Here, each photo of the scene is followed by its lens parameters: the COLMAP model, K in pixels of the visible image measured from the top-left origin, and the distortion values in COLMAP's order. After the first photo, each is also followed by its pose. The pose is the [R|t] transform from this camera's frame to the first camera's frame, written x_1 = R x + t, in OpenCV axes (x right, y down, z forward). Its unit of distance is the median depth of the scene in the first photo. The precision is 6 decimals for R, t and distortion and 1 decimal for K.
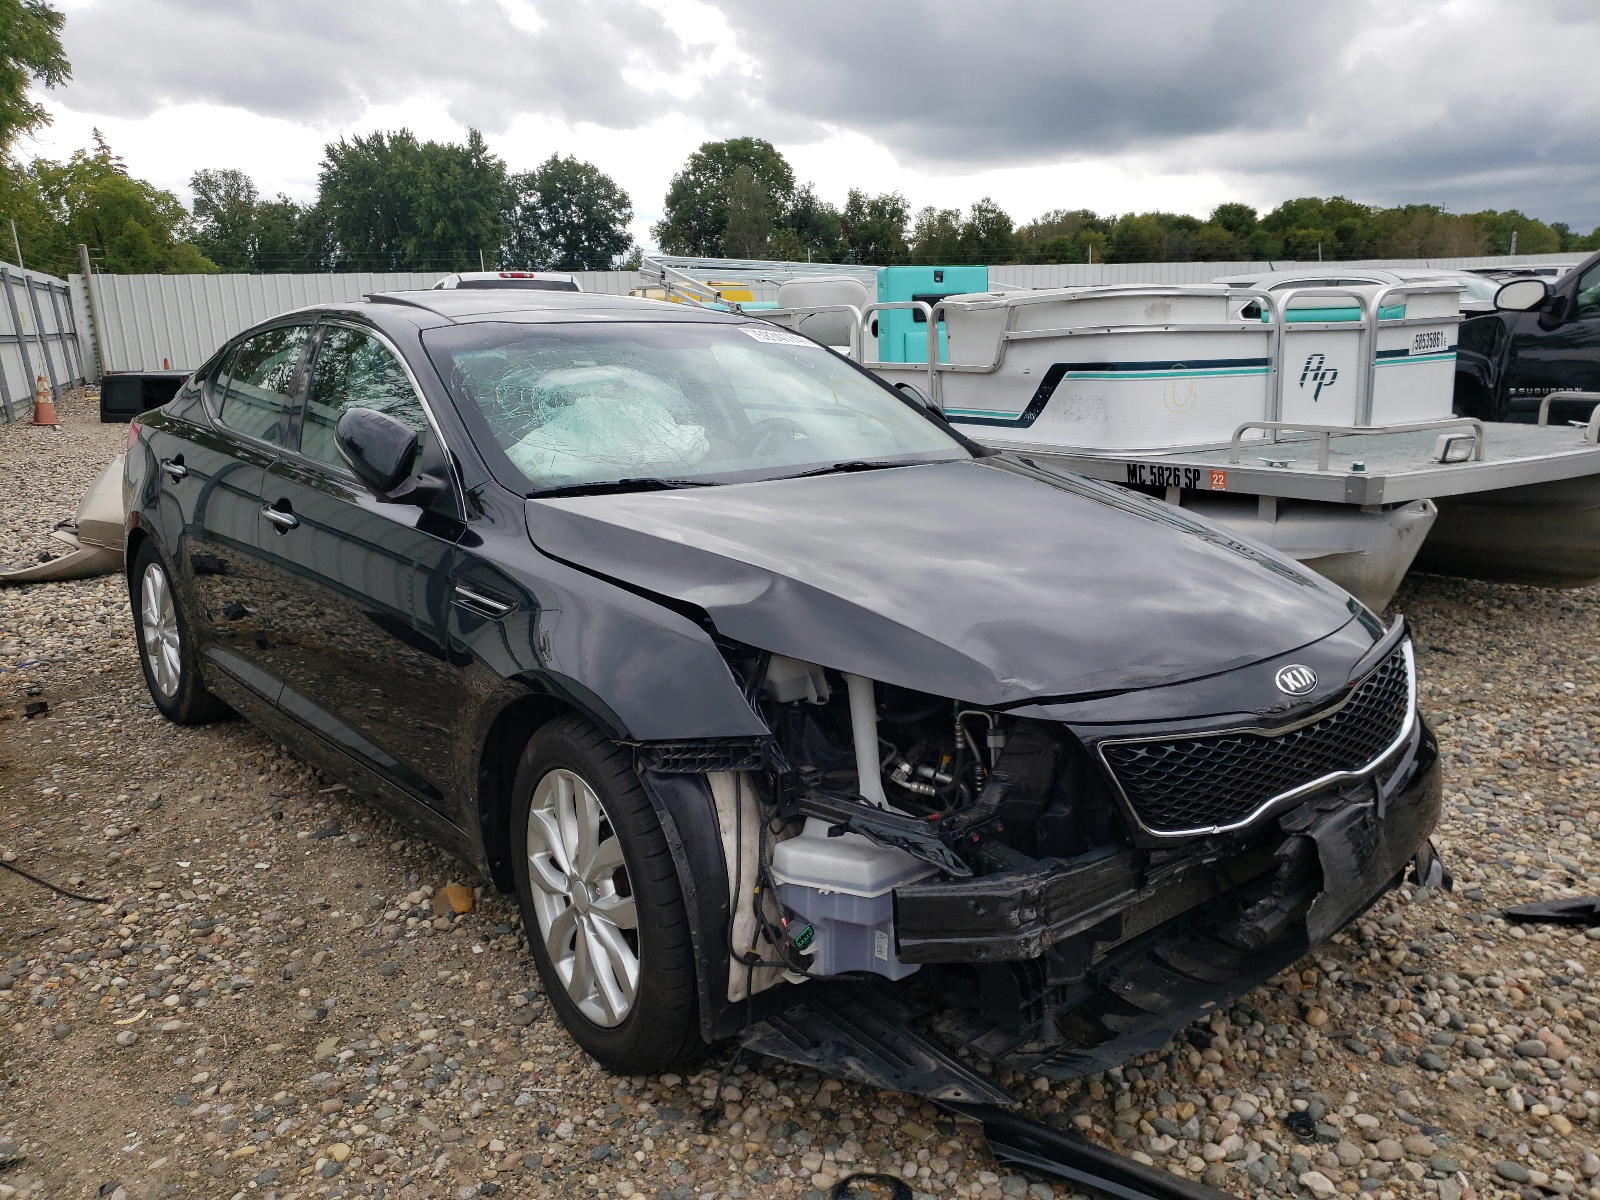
lens RADIAL K [[1191.3, 0, 800.0], [0, 1191.3, 600.0], [0, 0, 1]] dist [0.015207, -0.000552]
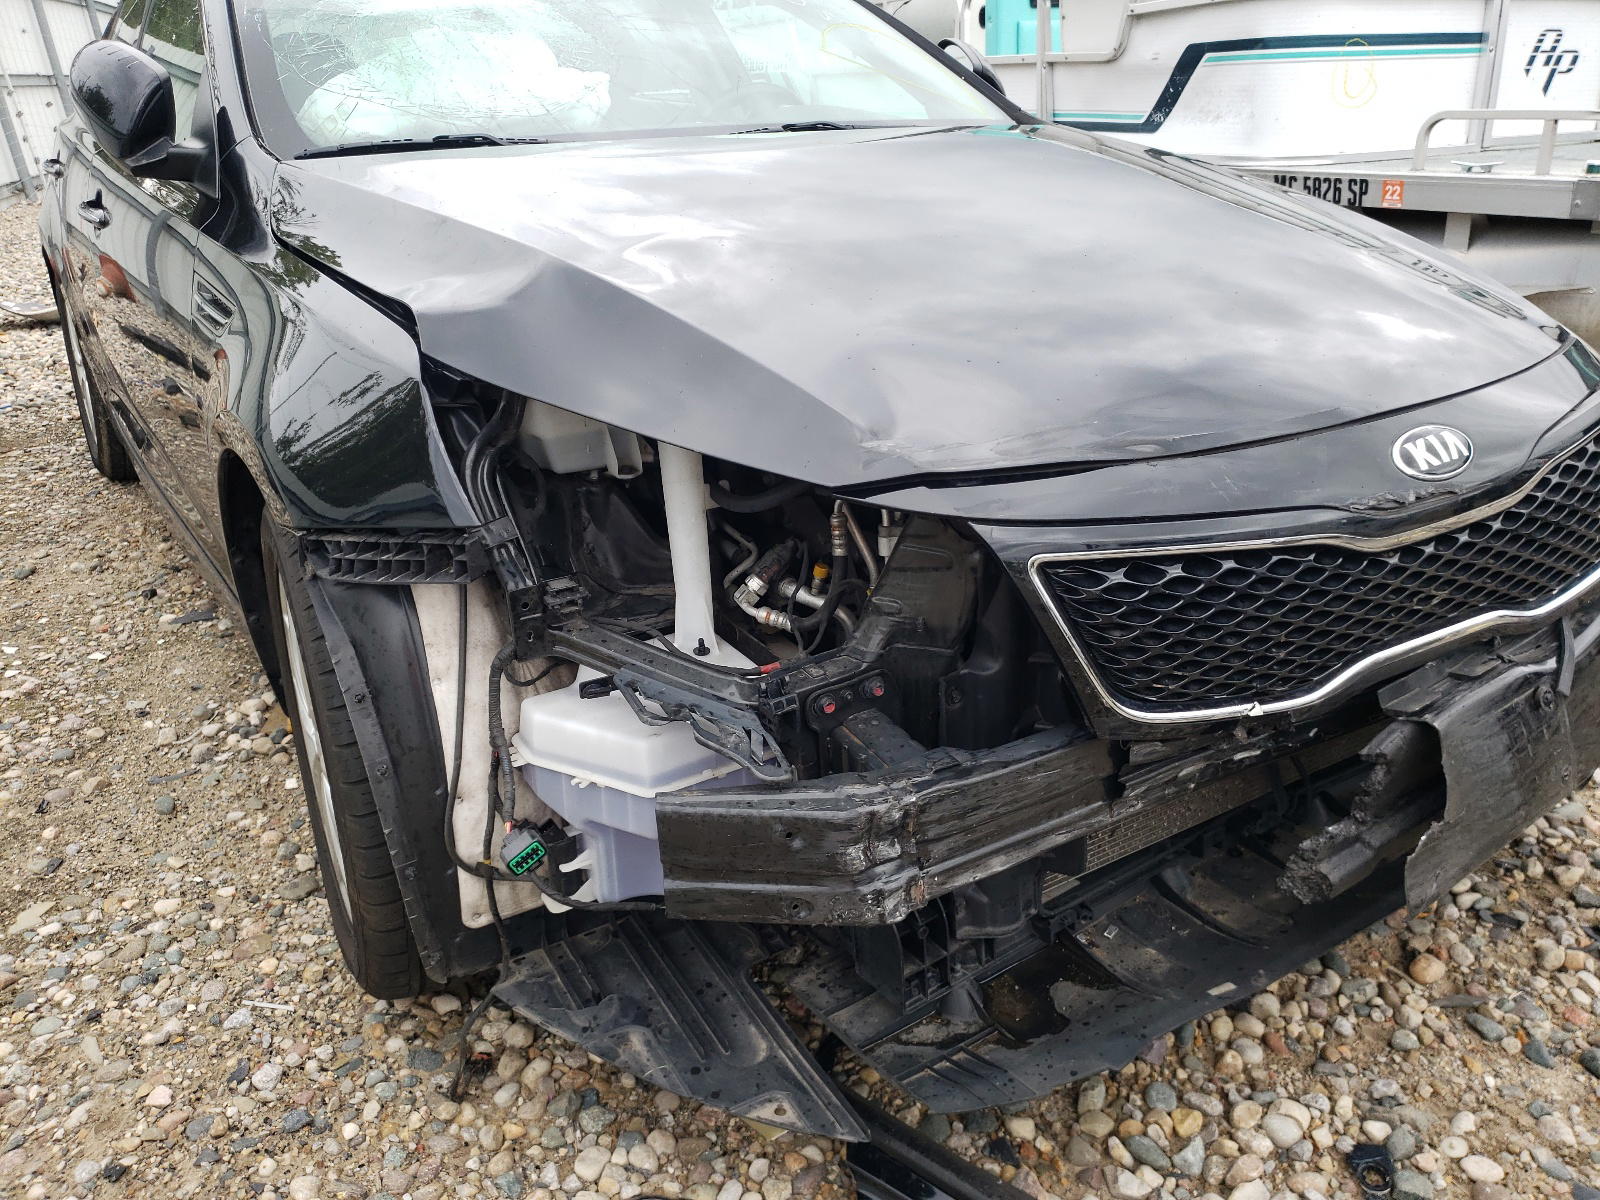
lens RADIAL K [[1218.5, 0, 802.0], [0, 1218.5, 560.4], [0, 0, 1]] dist [0.042059, -0.042739]
pose [[0.992748, 0.032583, -0.115715, 0.186502], [-0.013917, 0.987246, 0.158590, 0.029085], [0.119407, -0.155830, 0.980540, 0.383494]]
